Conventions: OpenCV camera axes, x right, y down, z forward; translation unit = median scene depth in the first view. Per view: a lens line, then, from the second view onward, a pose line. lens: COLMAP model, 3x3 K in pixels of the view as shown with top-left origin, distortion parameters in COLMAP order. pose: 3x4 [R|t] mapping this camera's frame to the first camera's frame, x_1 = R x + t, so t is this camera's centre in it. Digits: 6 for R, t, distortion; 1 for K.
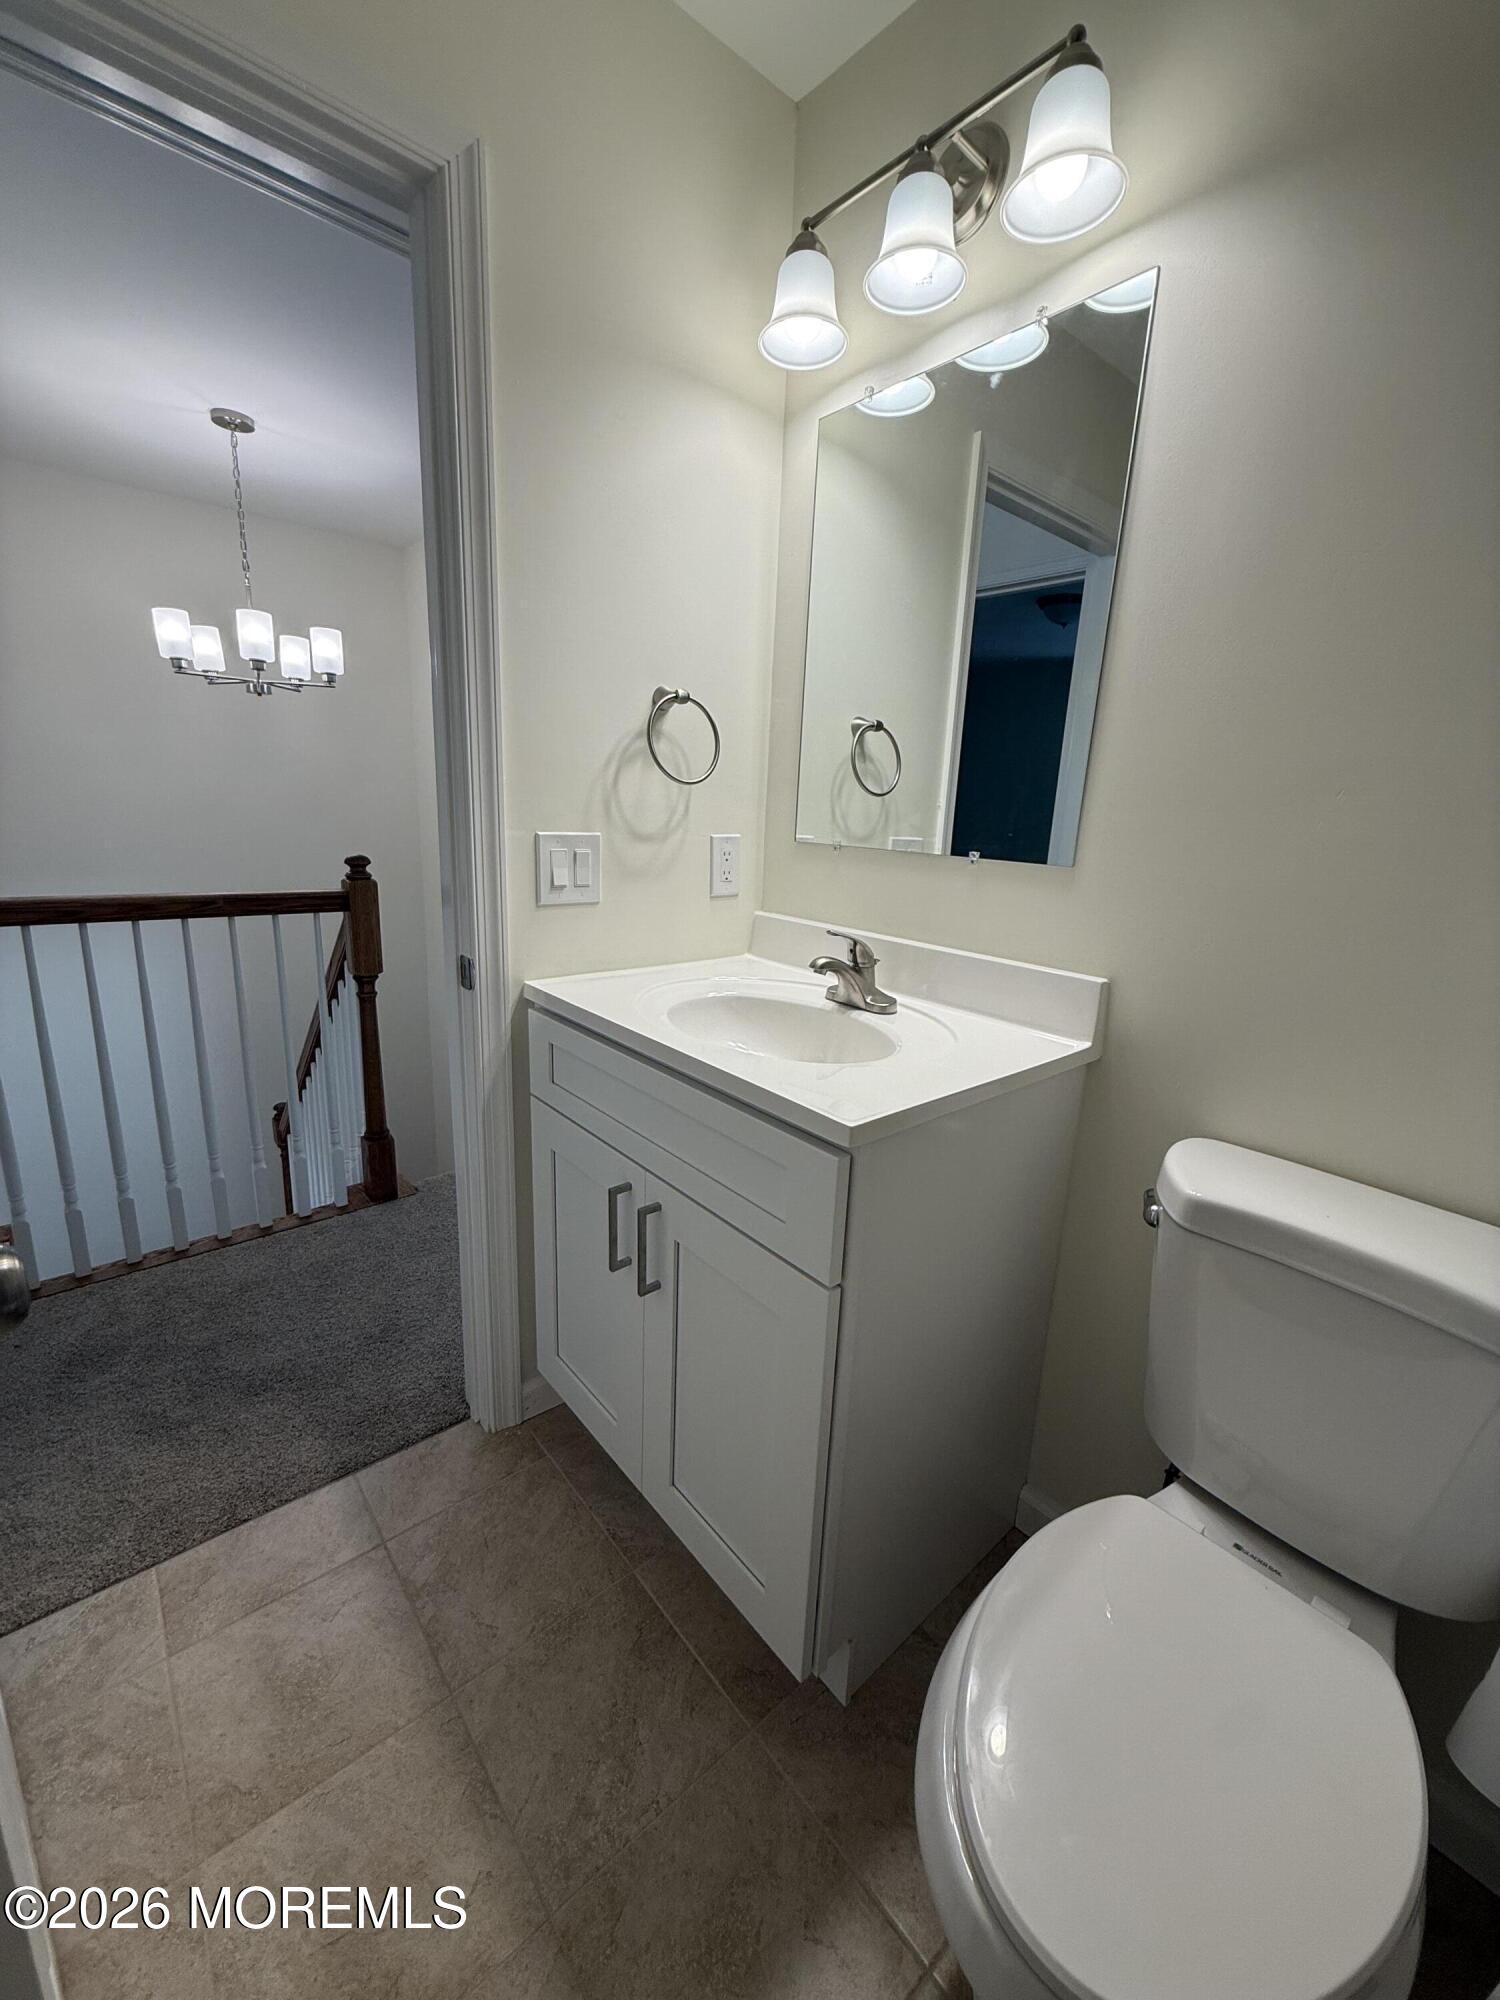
lens RADIAL K [[802.2, 0, 750.0], [0, 802.2, 1000.0], [0, 0, 1]] dist [0.002509, 0.000334]
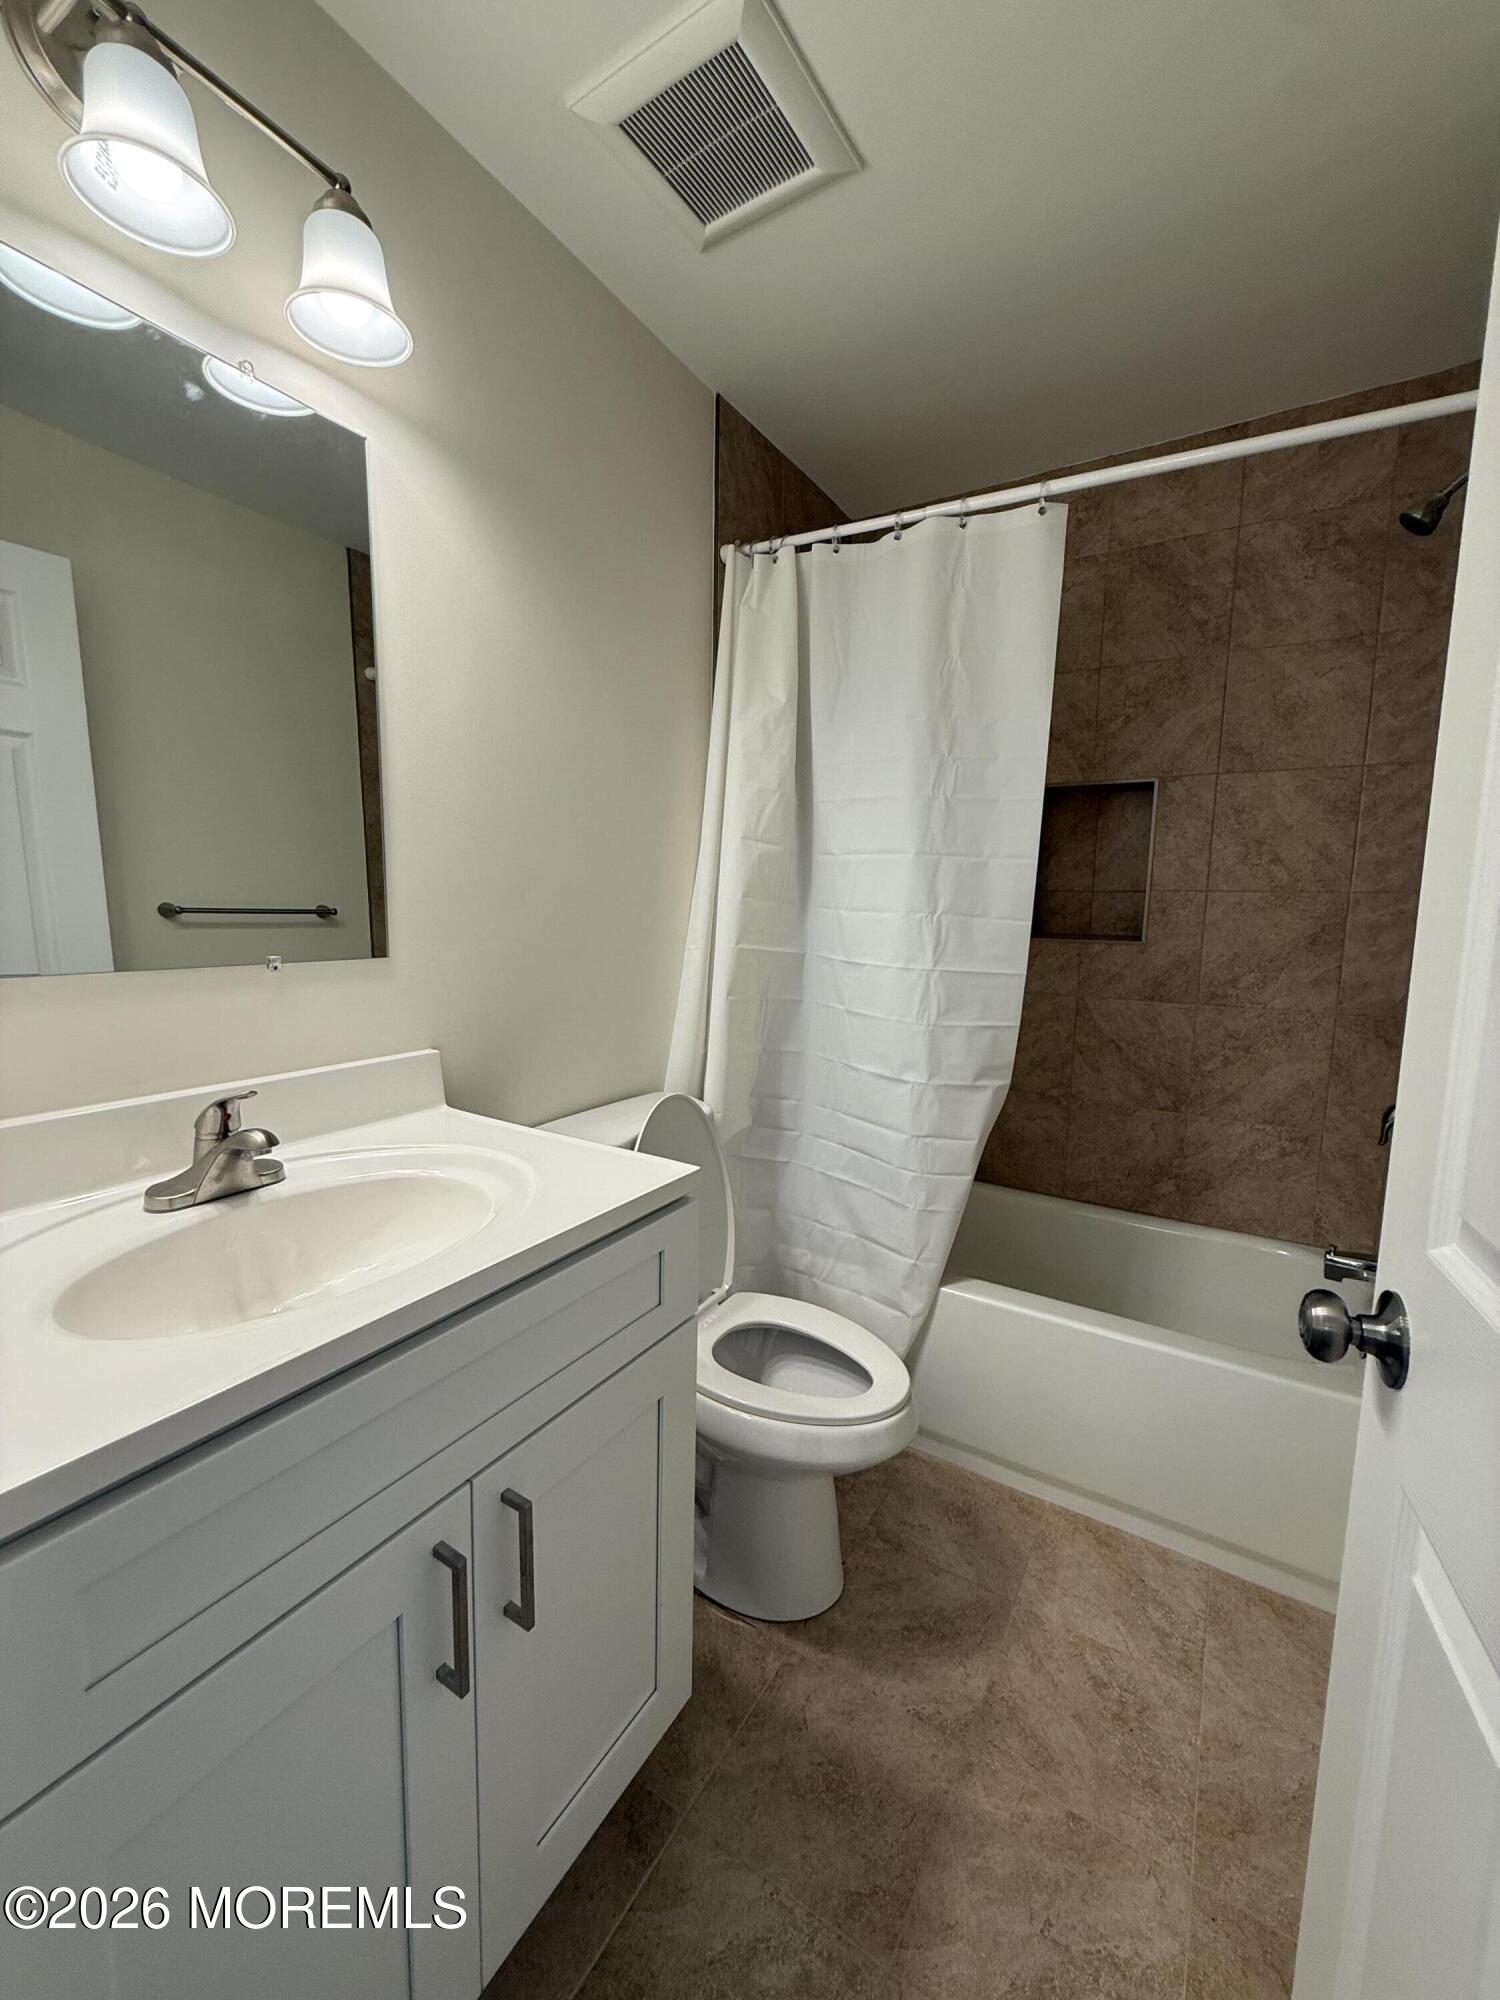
lens RADIAL K [[802.2, 0, 750.0], [0, 802.2, 1000.0], [0, 0, 1]] dist [0.002509, 0.000334]
pose [[-0.300407, -0.162342, 0.939894, -0.880661], [0.195406, 0.954033, 0.227239, -0.307669], [-0.933580, 0.251925, -0.254875, 1.009690]]
